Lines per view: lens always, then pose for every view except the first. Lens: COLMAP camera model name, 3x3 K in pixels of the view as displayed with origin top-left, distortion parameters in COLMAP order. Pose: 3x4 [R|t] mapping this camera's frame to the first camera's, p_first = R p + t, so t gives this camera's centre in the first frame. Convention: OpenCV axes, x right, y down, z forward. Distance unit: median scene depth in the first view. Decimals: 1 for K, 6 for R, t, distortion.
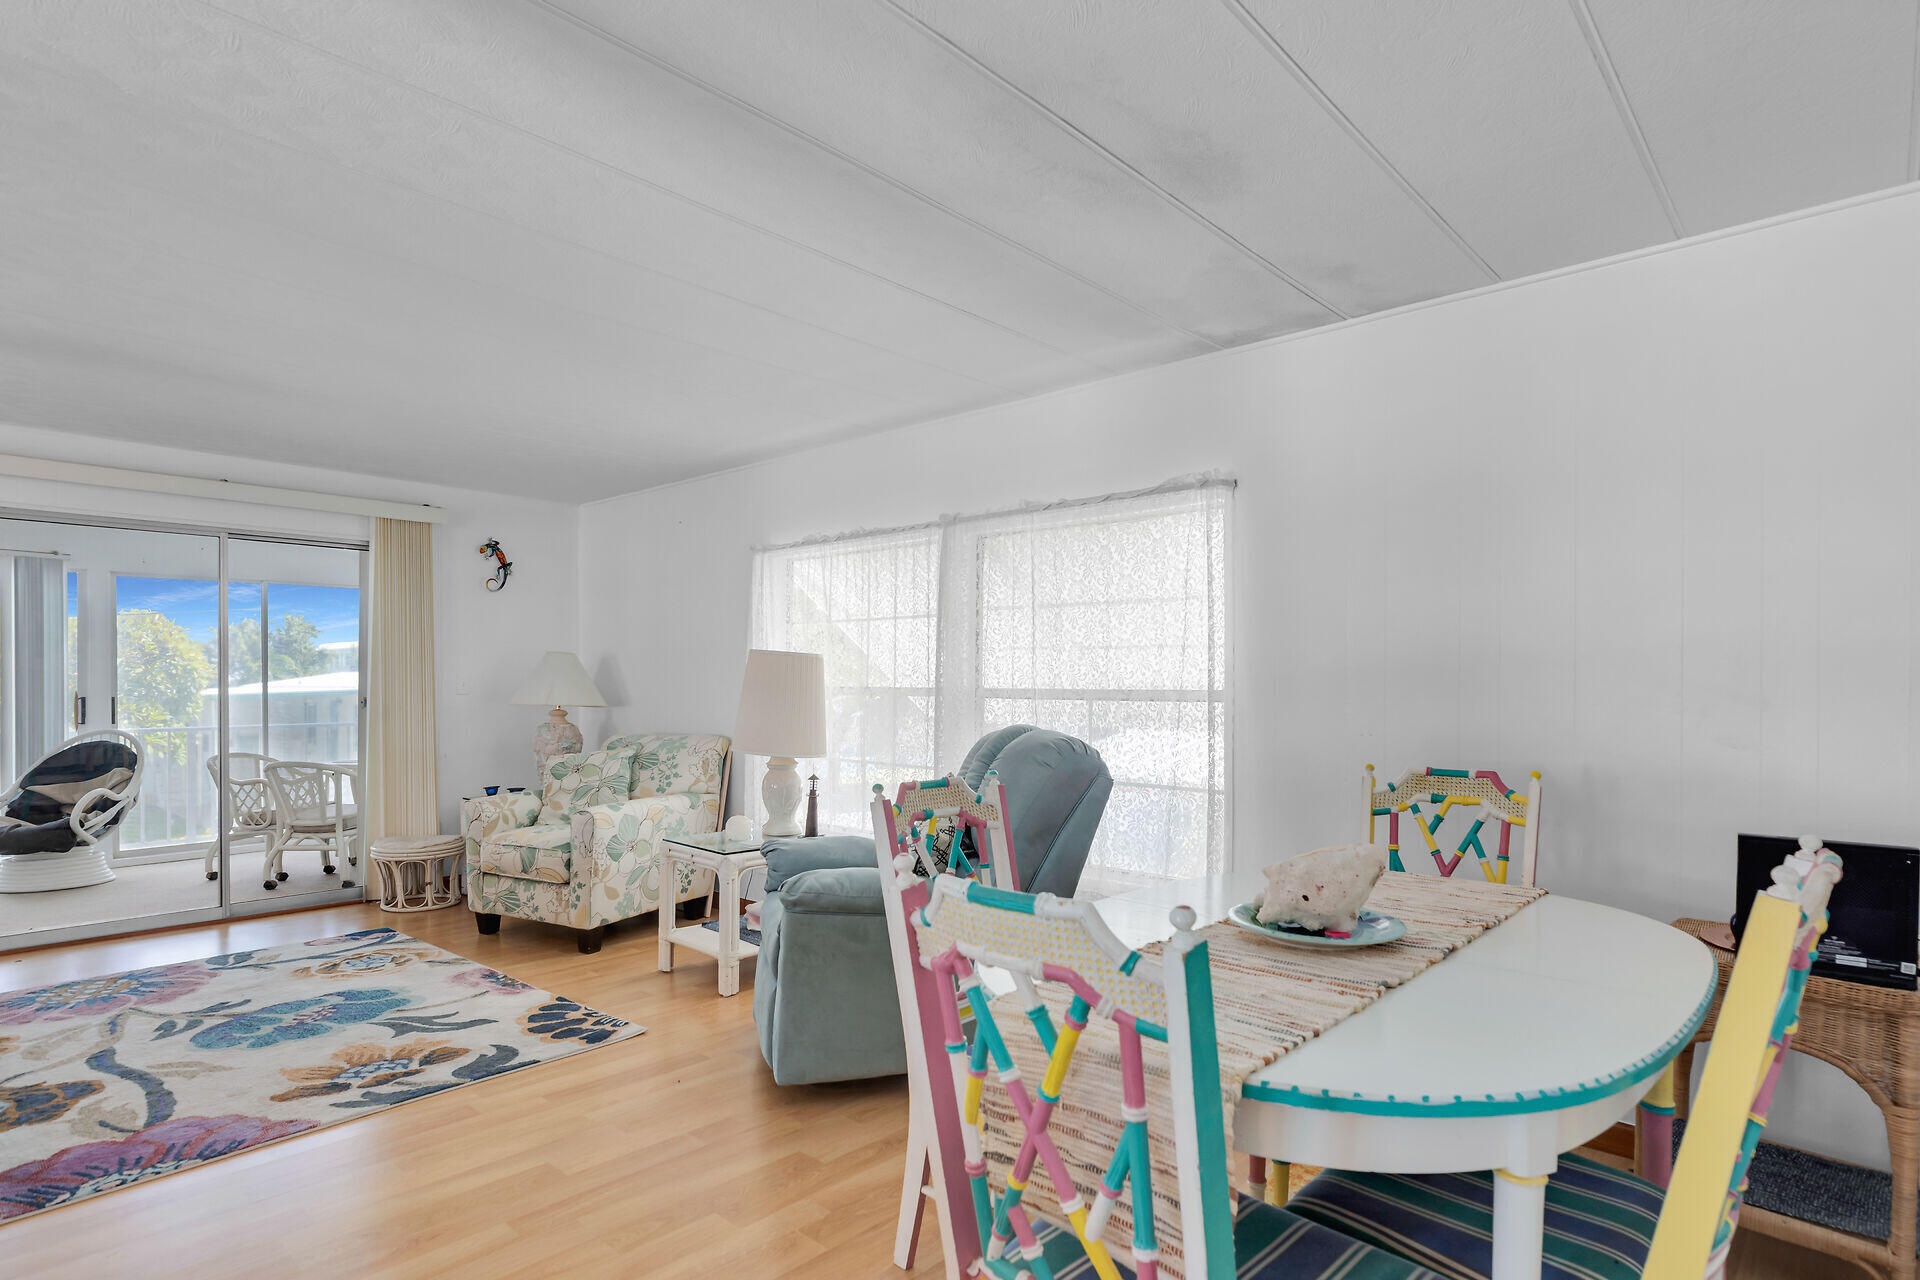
lens RADIAL K [[909.1, 0, 959.8], [0, 909.1, 701.2], [0, 0, 1]] dist [0.000337, 0.000545]
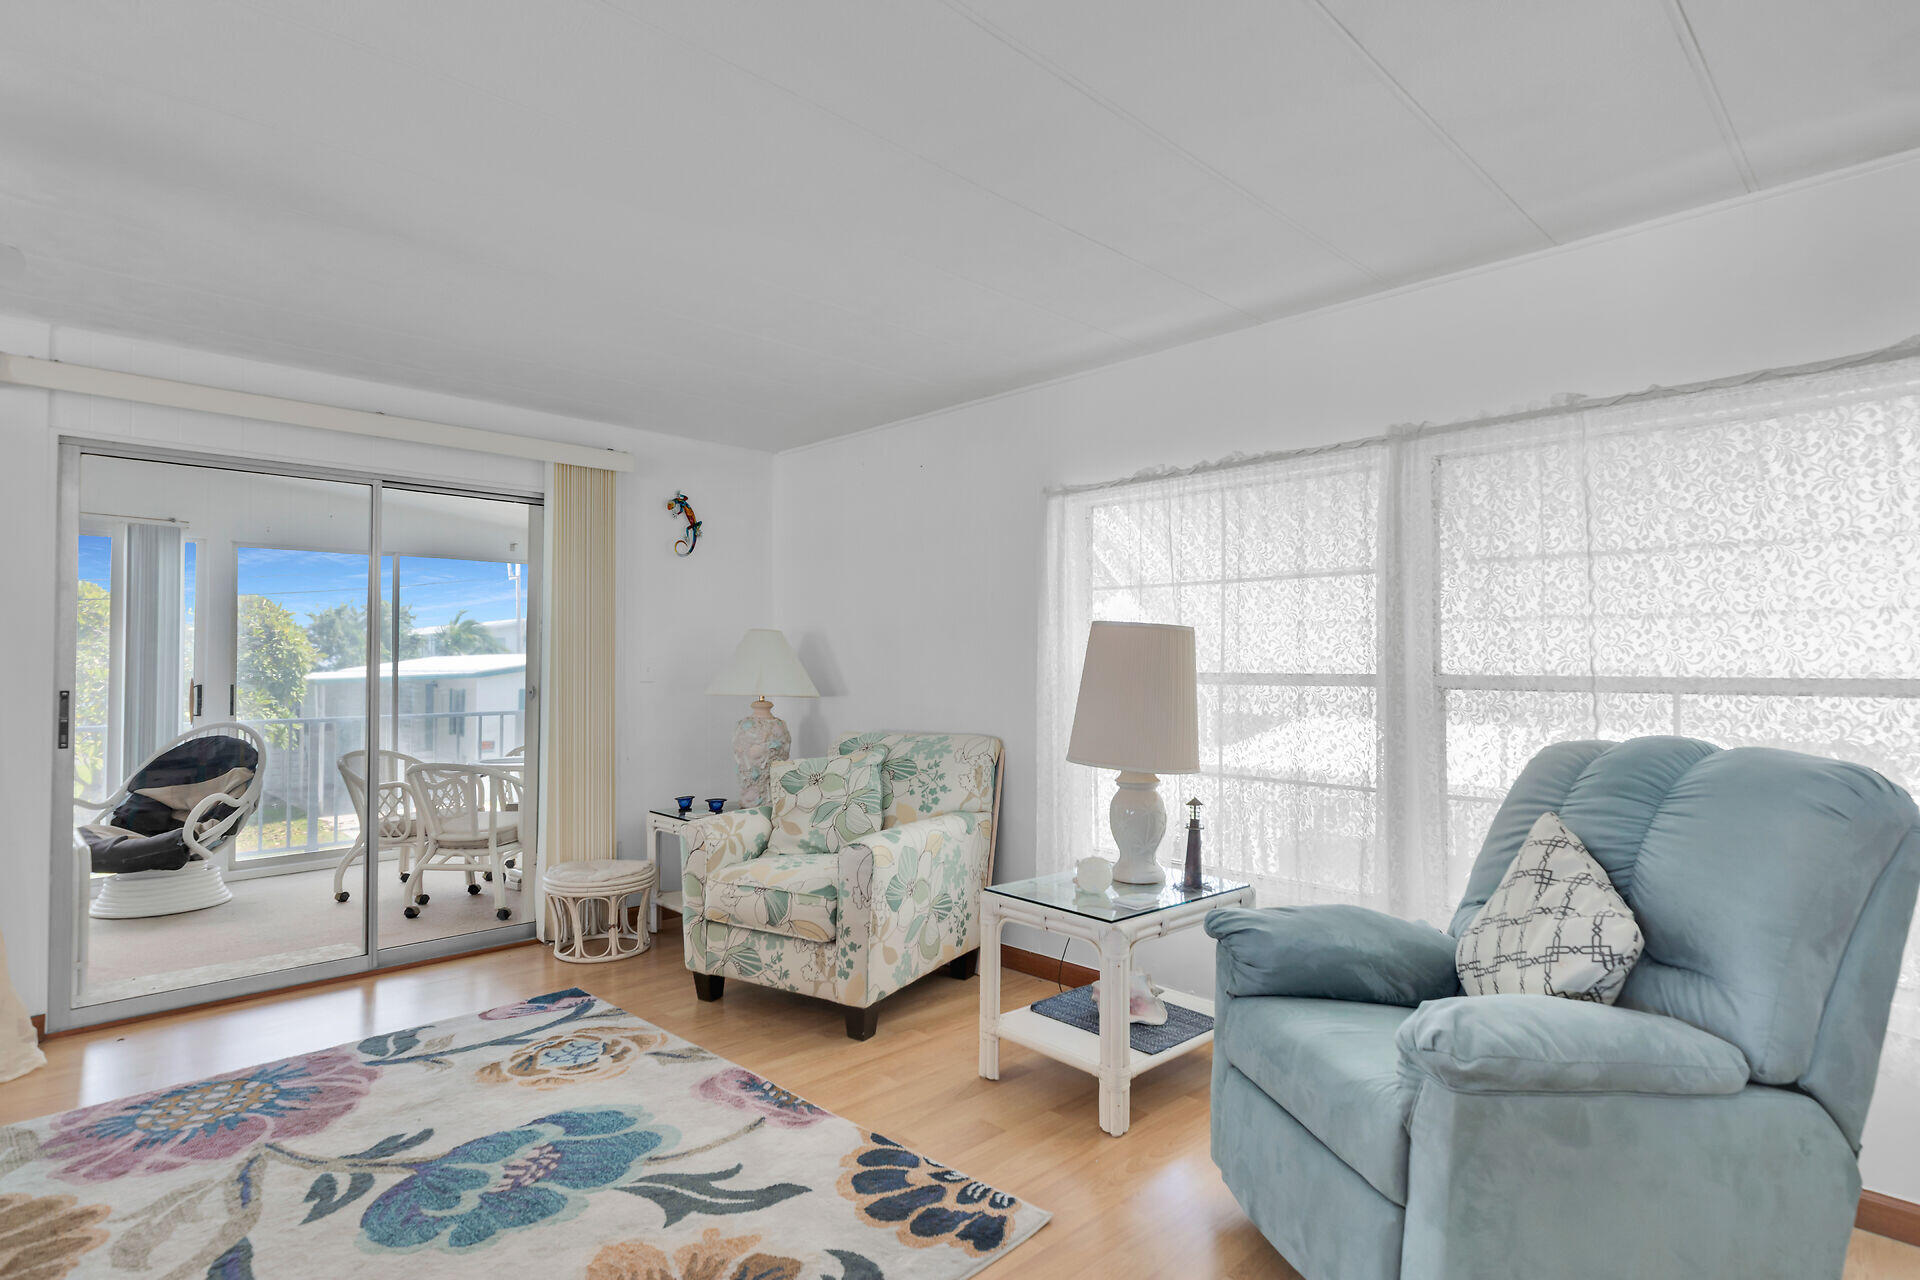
lens RADIAL K [[880.3, 0, 959.4], [0, 880.3, 659.8], [0, 0, 1]] dist [0.000302, -0.000269]
pose [[0.998779, -0.002108, -0.049347, -0.278517], [0.000781, 0.999638, -0.026902, -0.007304], [0.049386, 0.026830, 0.998419, 0.276024]]
